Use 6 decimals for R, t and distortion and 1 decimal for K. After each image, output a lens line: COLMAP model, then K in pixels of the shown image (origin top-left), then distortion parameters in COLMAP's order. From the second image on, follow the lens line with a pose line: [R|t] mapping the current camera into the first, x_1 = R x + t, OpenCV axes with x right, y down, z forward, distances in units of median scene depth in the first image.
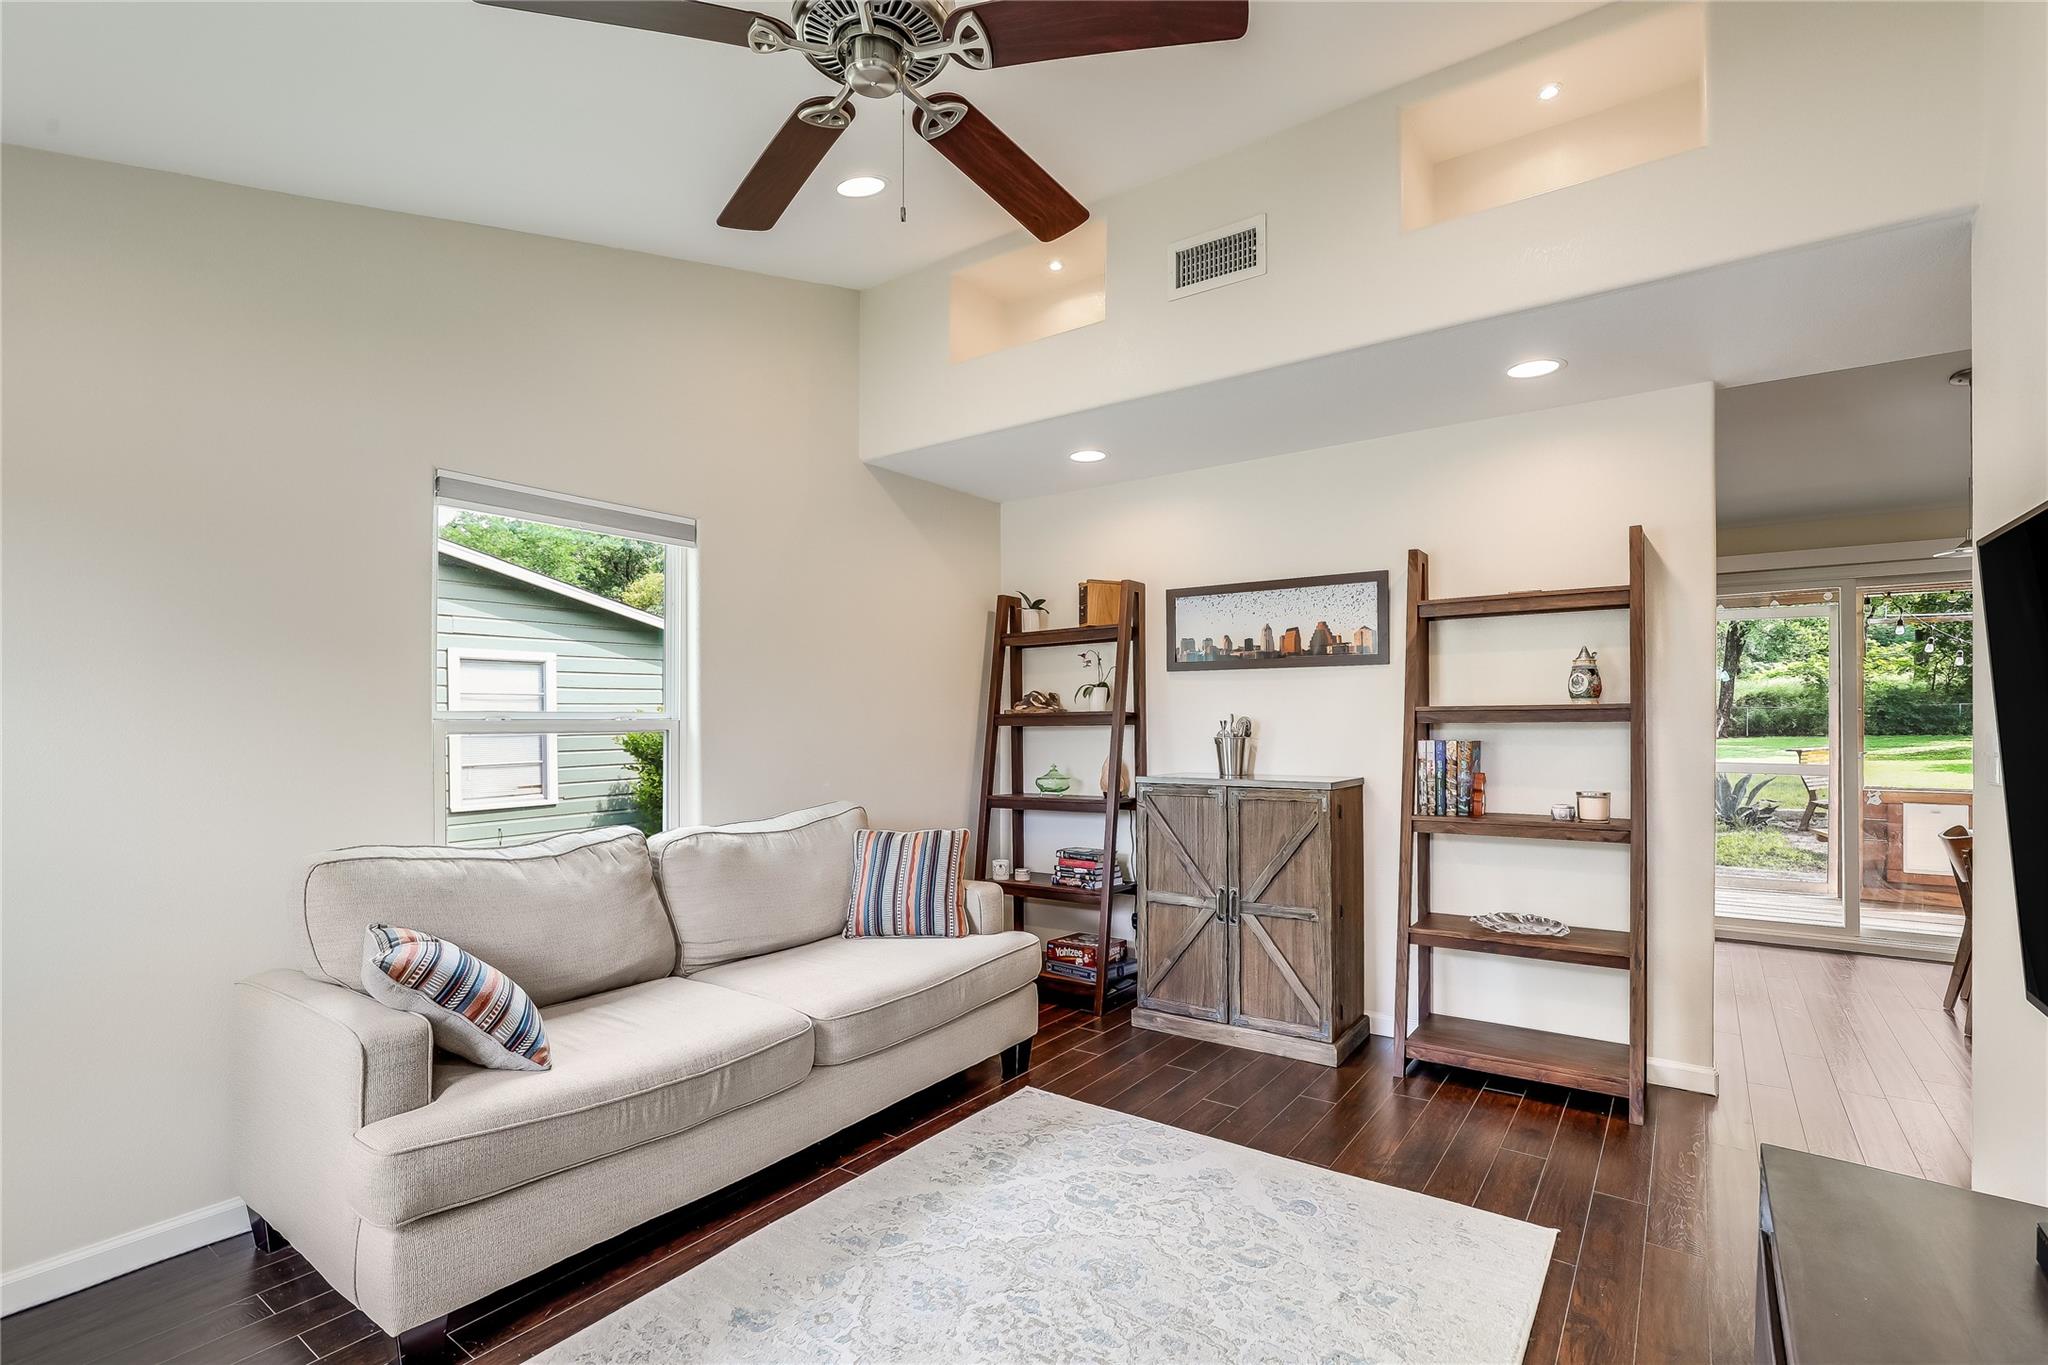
lens RADIAL K [[957.1, 0, 1040.8], [0, 957.1, 696.0], [0, 0, 1]] dist [-0.024746, 0.006067]
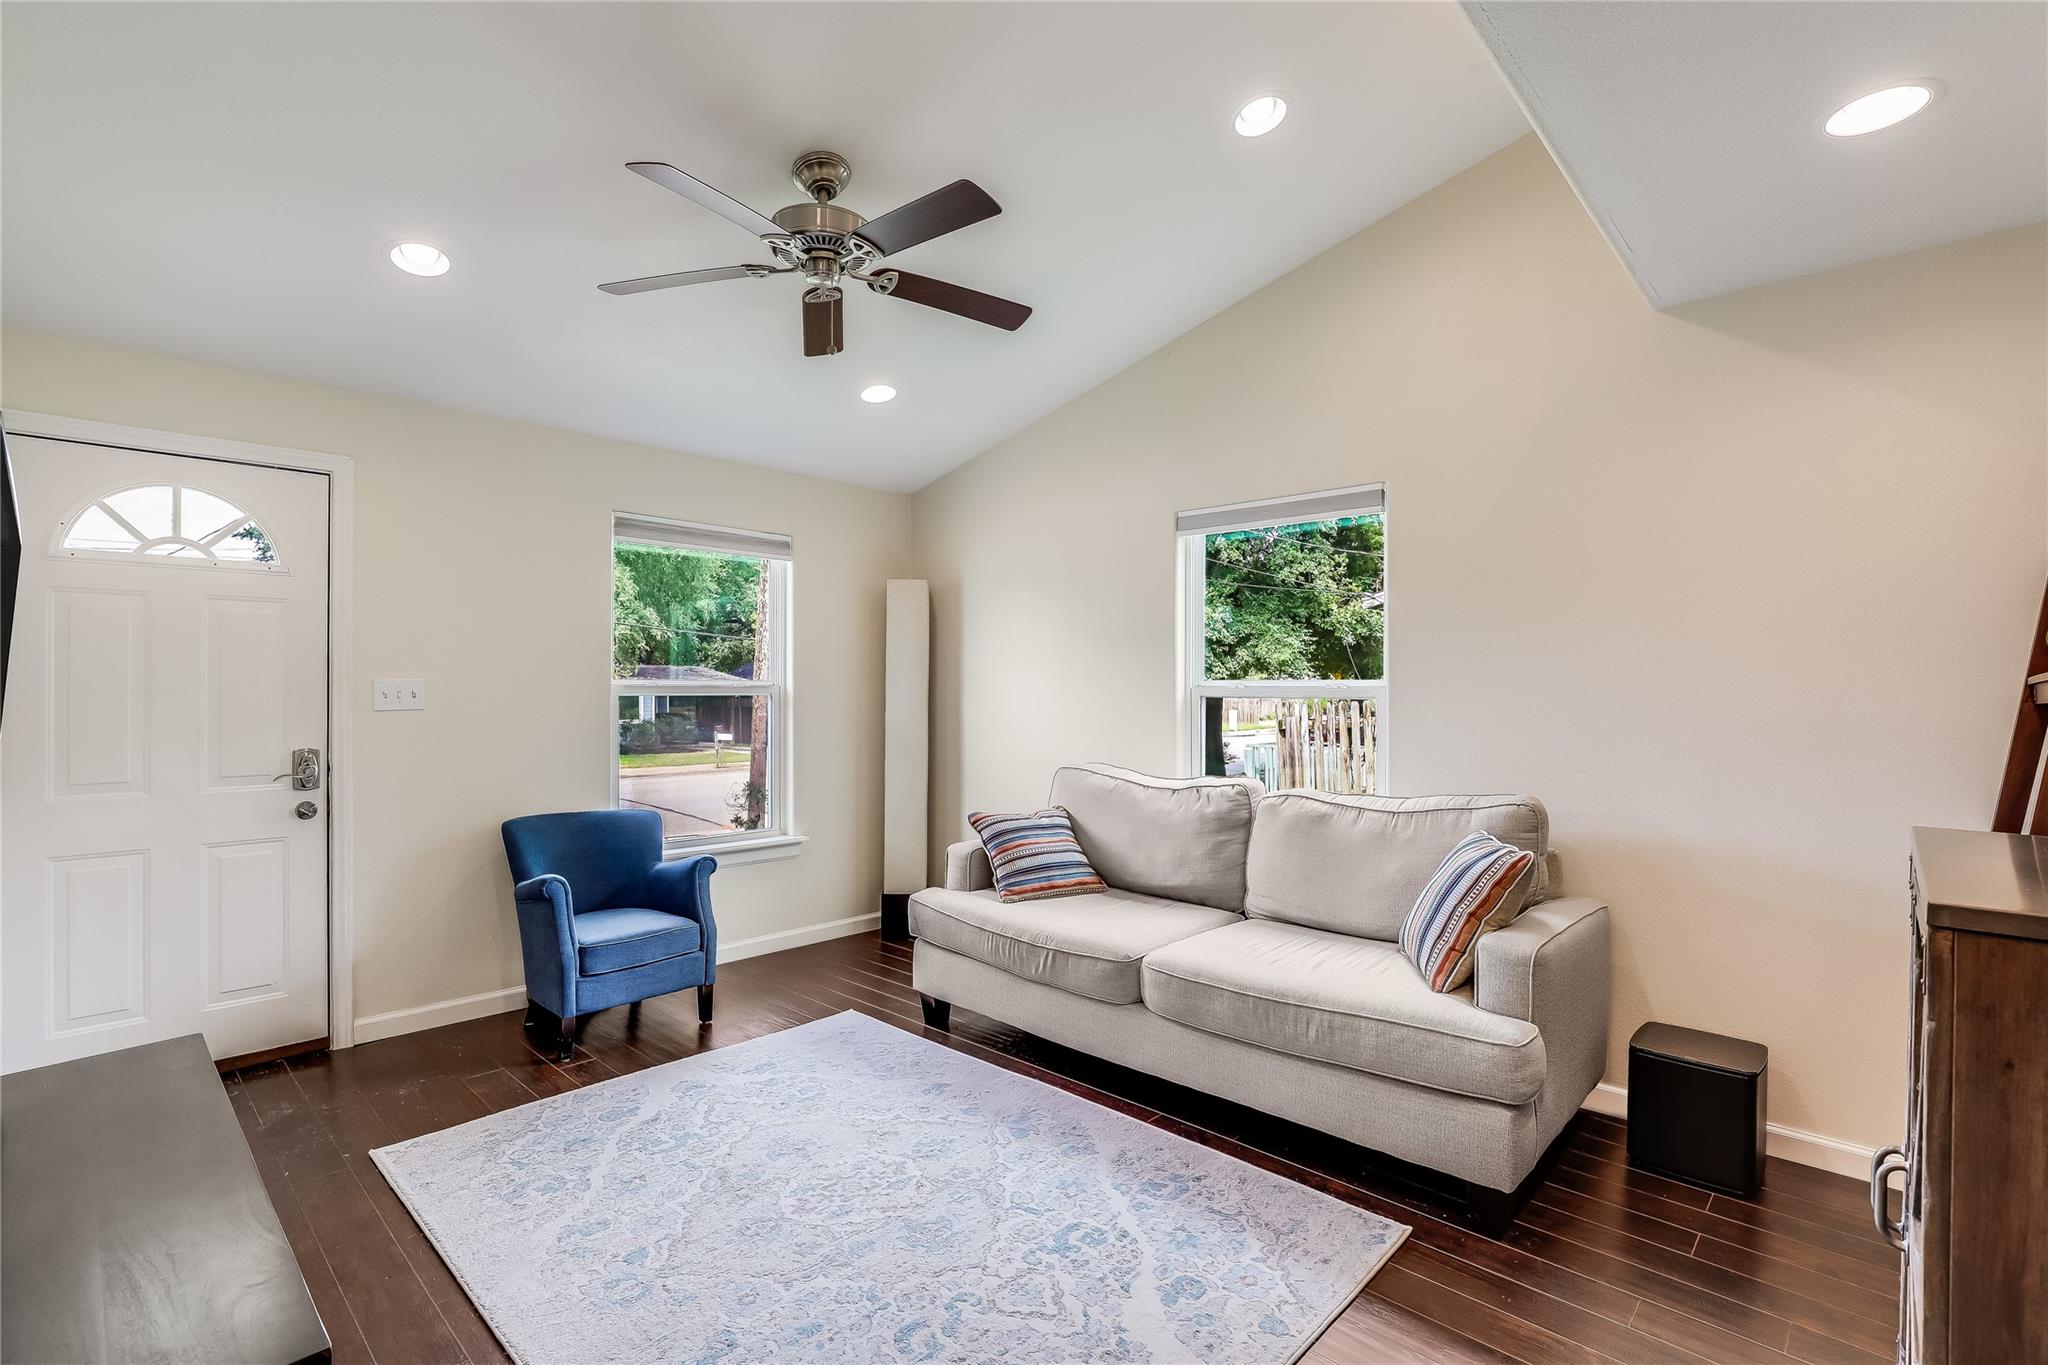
lens RADIAL K [[957.1, 0, 1027.6], [0, 957.1, 687.2], [0, 0, 1]] dist [-0.024746, 0.006067]
pose [[-0.146373, 0.003825, -0.989222, 0.302095], [0.006723, 0.999973, 0.002872, 0.008278], [0.989207, -0.006230, -0.146395, 0.361767]]
